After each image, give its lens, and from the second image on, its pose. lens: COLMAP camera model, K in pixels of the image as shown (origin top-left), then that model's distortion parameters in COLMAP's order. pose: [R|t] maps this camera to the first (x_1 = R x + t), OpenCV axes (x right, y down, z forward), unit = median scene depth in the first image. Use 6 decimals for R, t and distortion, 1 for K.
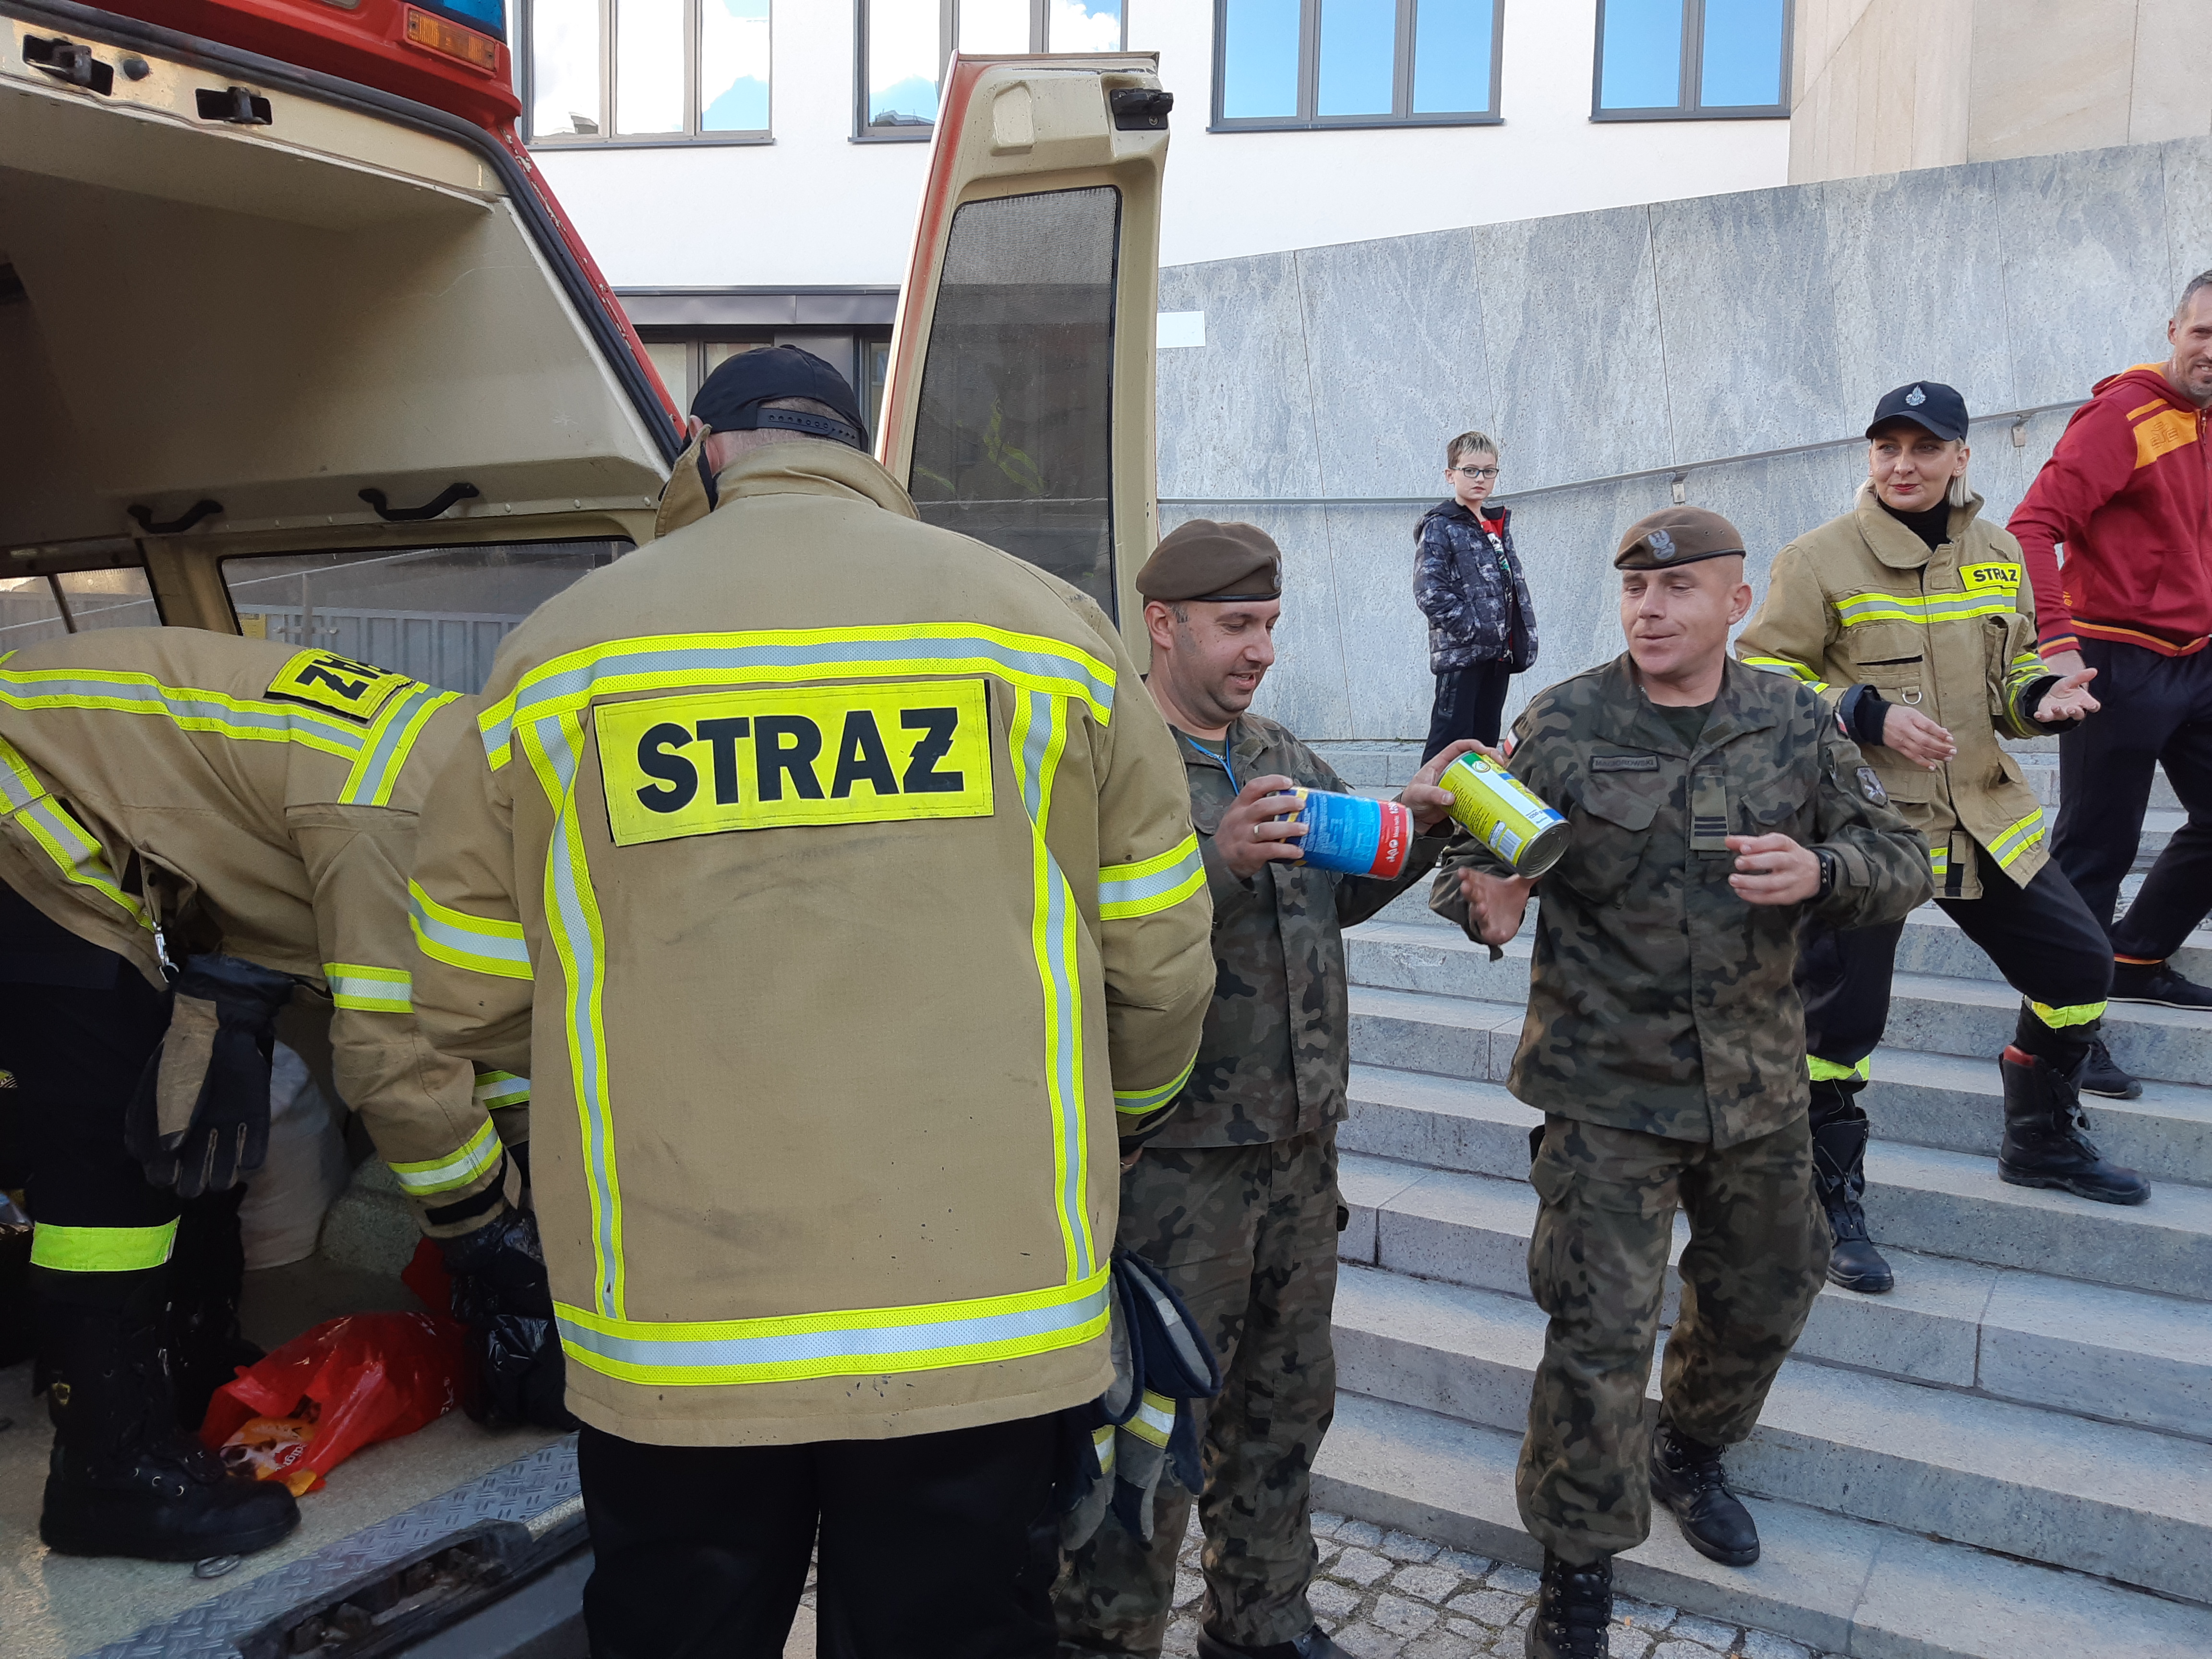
lens RADIAL K [[1663.6, 0, 1106.0], [0, 1663.6, 829.5], [0, 0, 1]] dist [-0.002929, -0.035357]
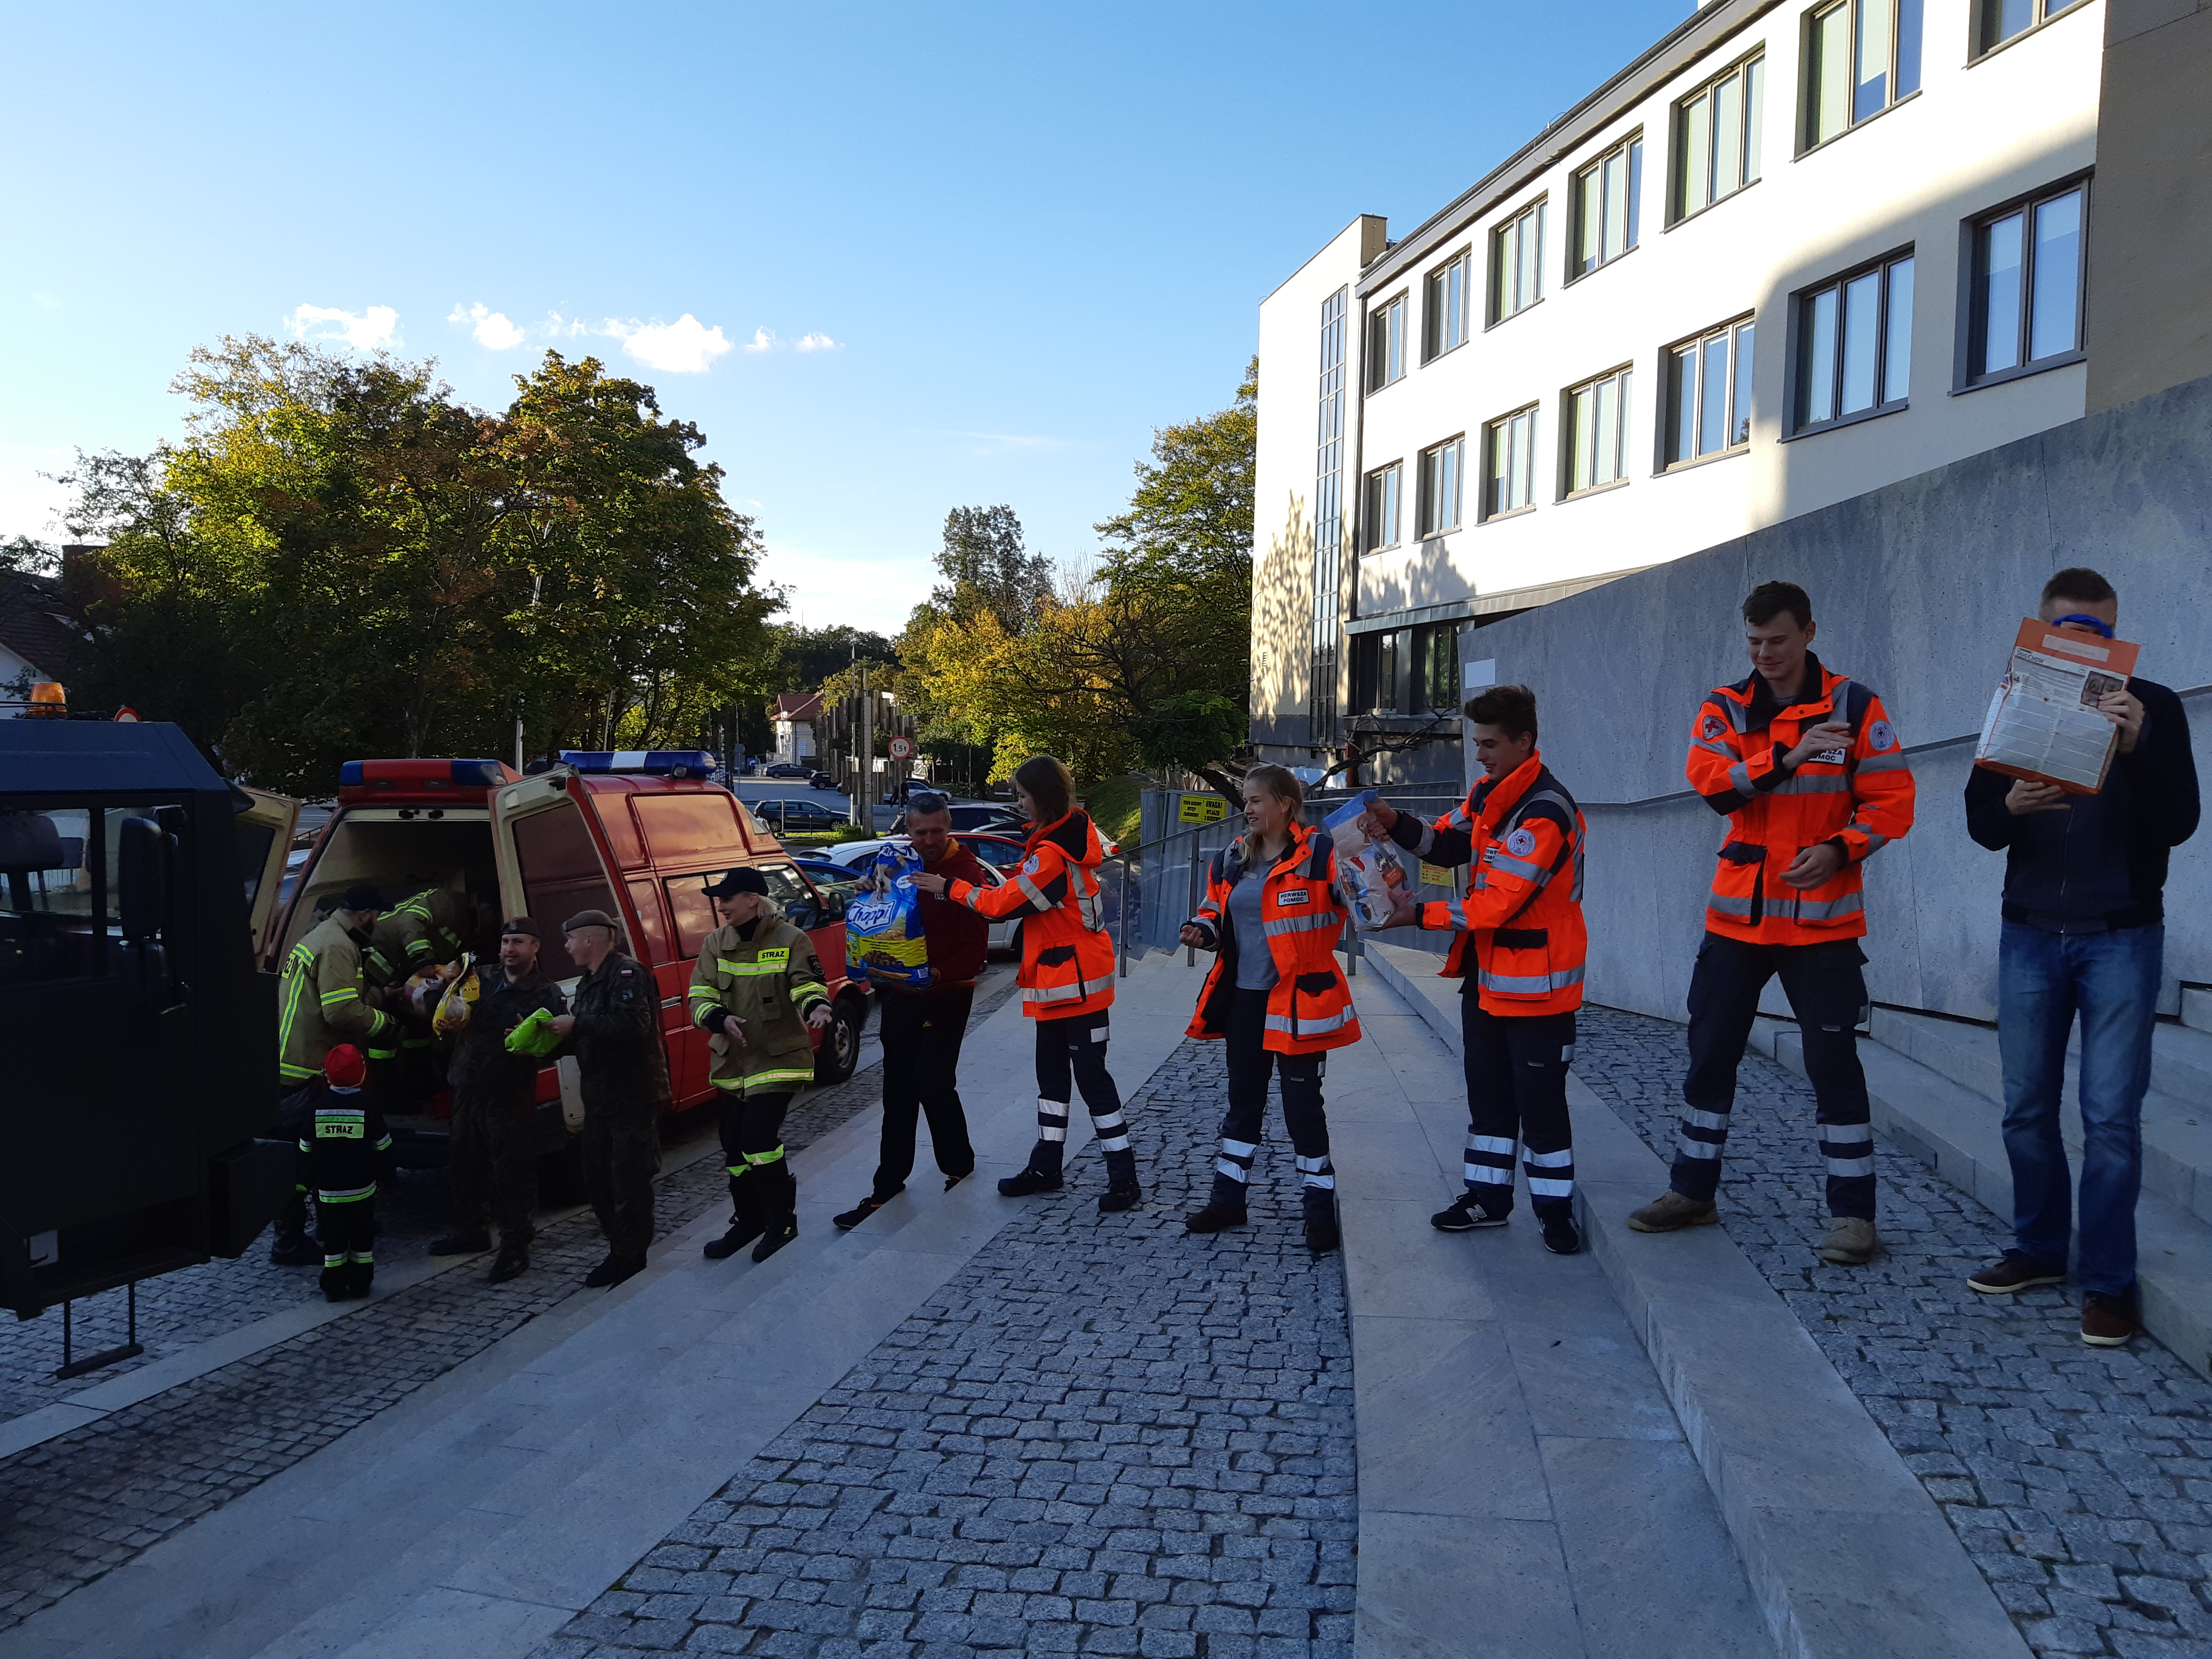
lens RADIAL K [[1663.6, 0, 1106.0], [0, 1663.6, 829.5], [0, 0, 1]] dist [-0.002929, -0.035357]
pose [[0.325662, 0.049785, -0.944175, 1.201996], [-0.111523, 0.993664, 0.013929, -0.157653], [0.938886, 0.100761, 0.329150, 0.280407]]
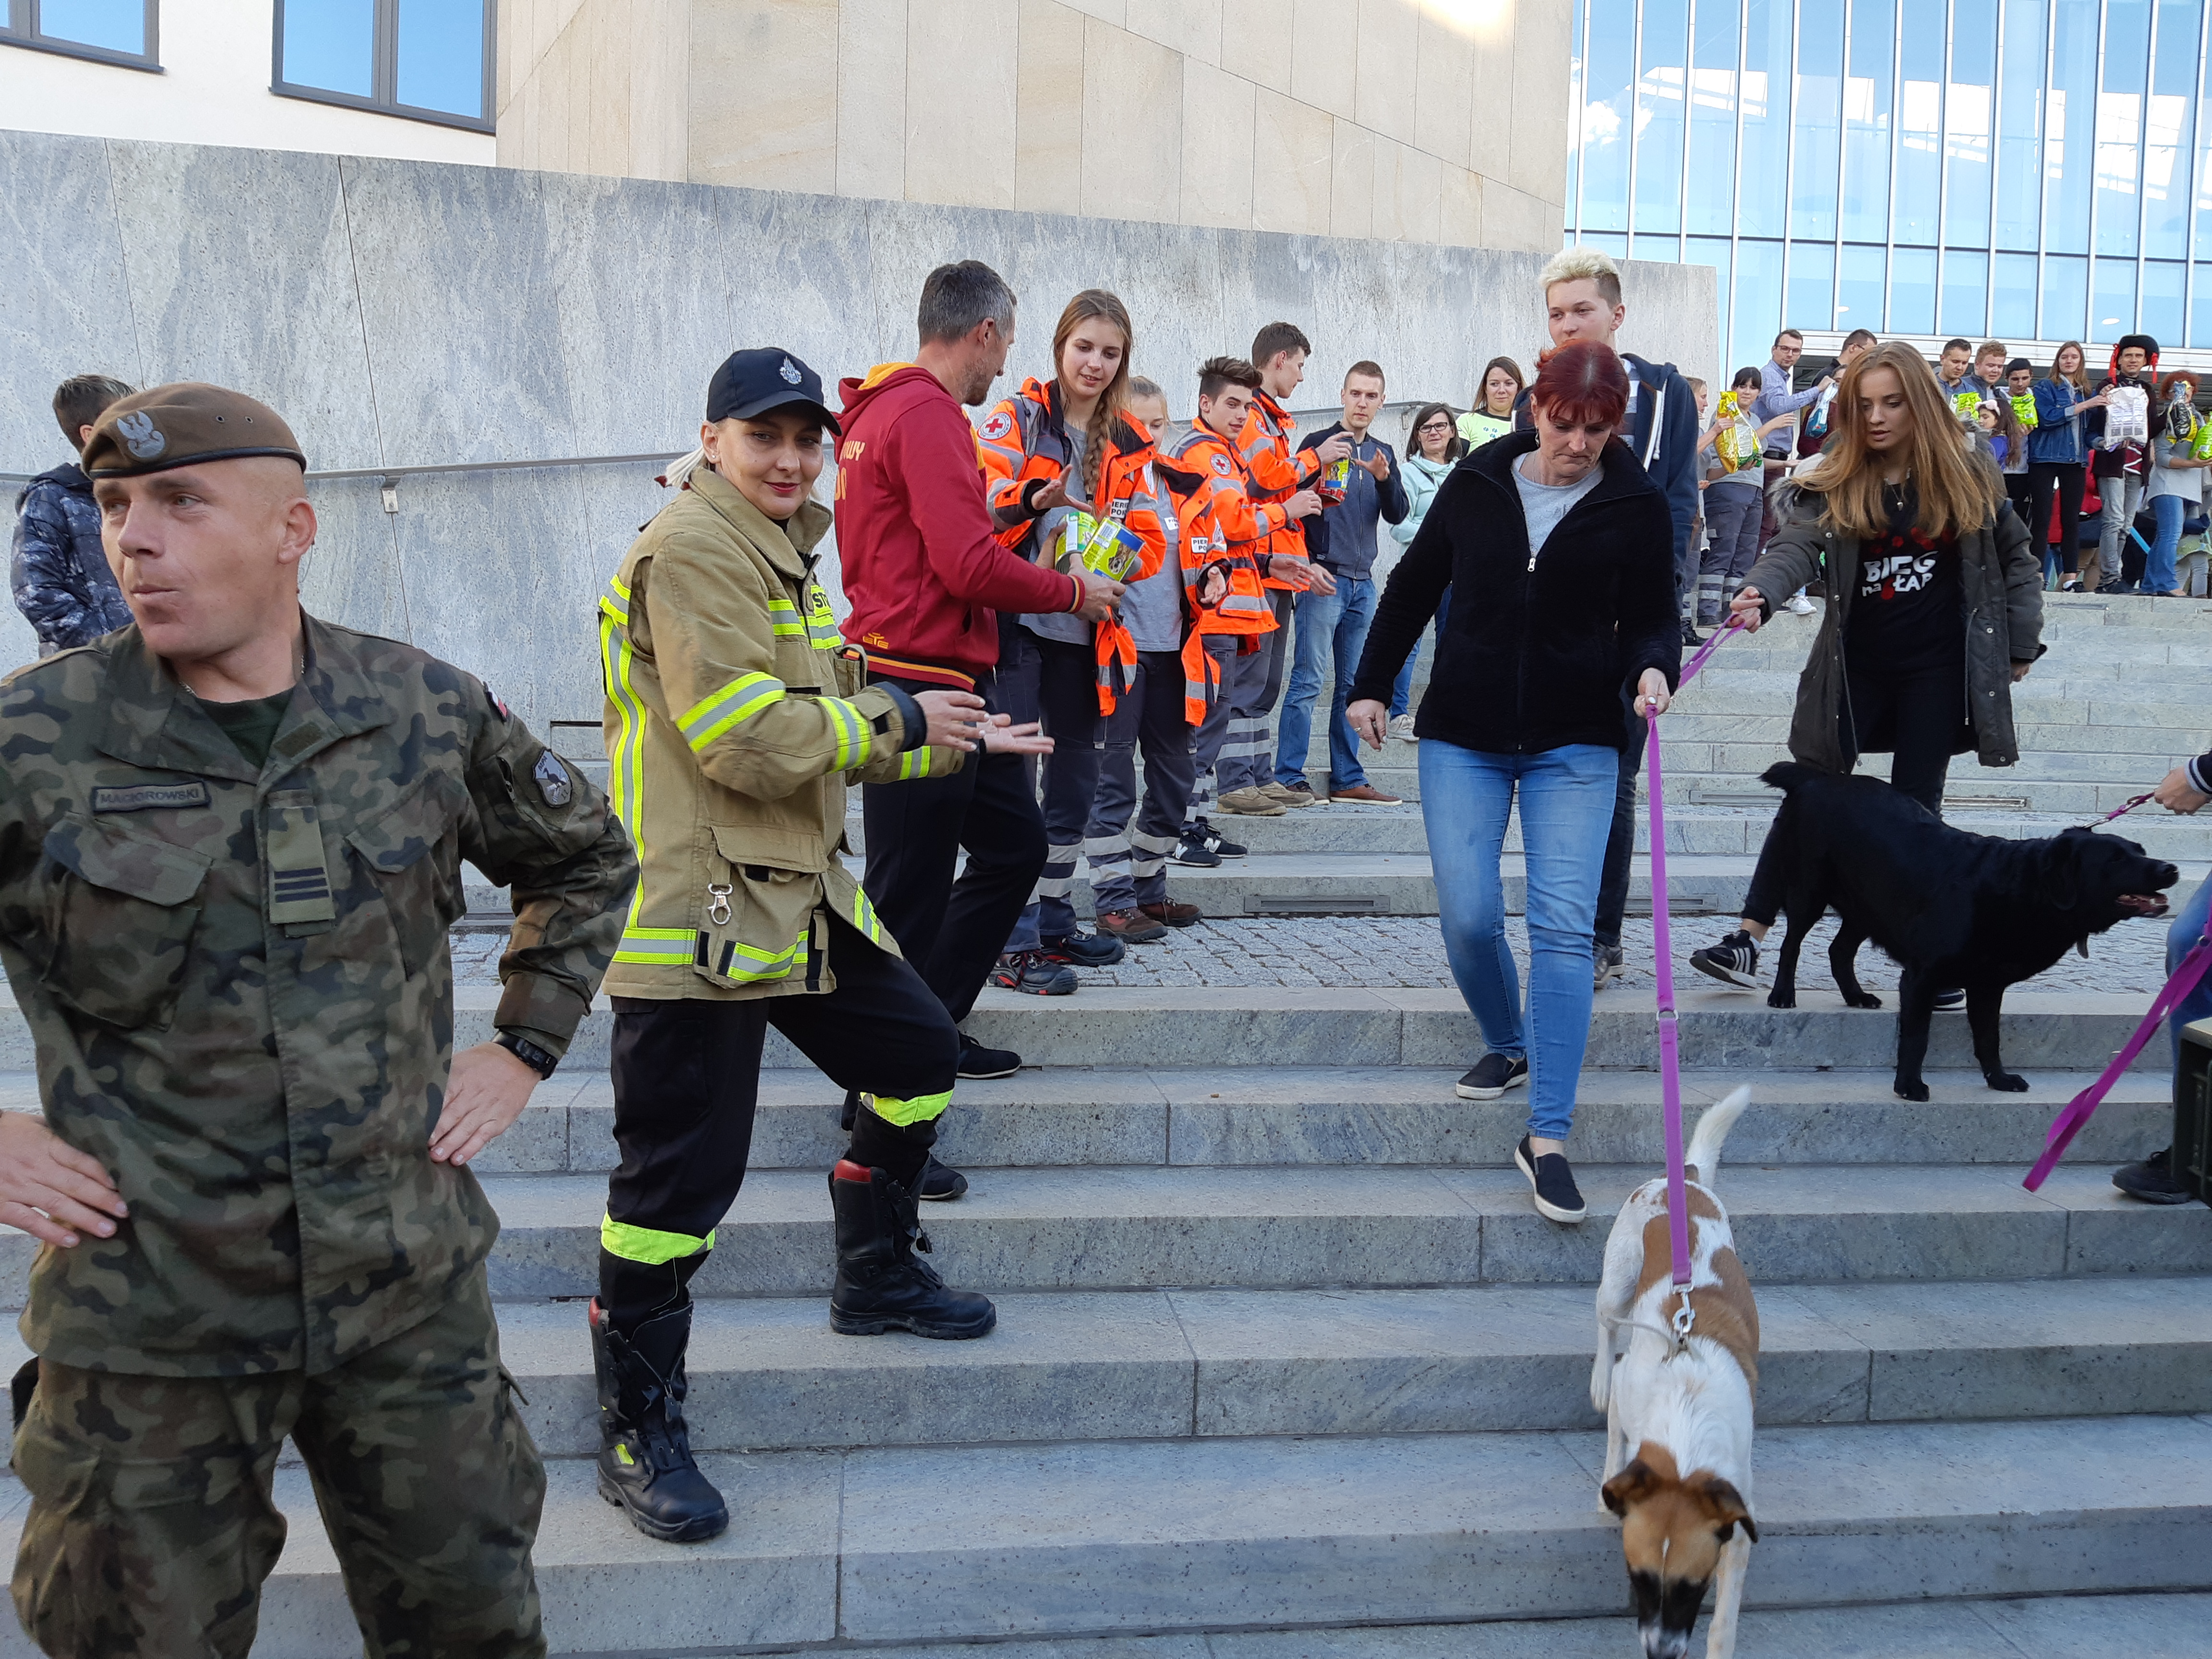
lens RADIAL K [[1764.6, 0, 1106.0], [0, 1764.6, 829.5], [0, 0, 1]] dist [0.030988, -0.055619]
pose [[0.770294, -0.027250, 0.637106, 0.043737], [0.049978, 0.998593, -0.017715, 0.001014], [-0.635727, 0.045487, 0.770572, 0.072141]]
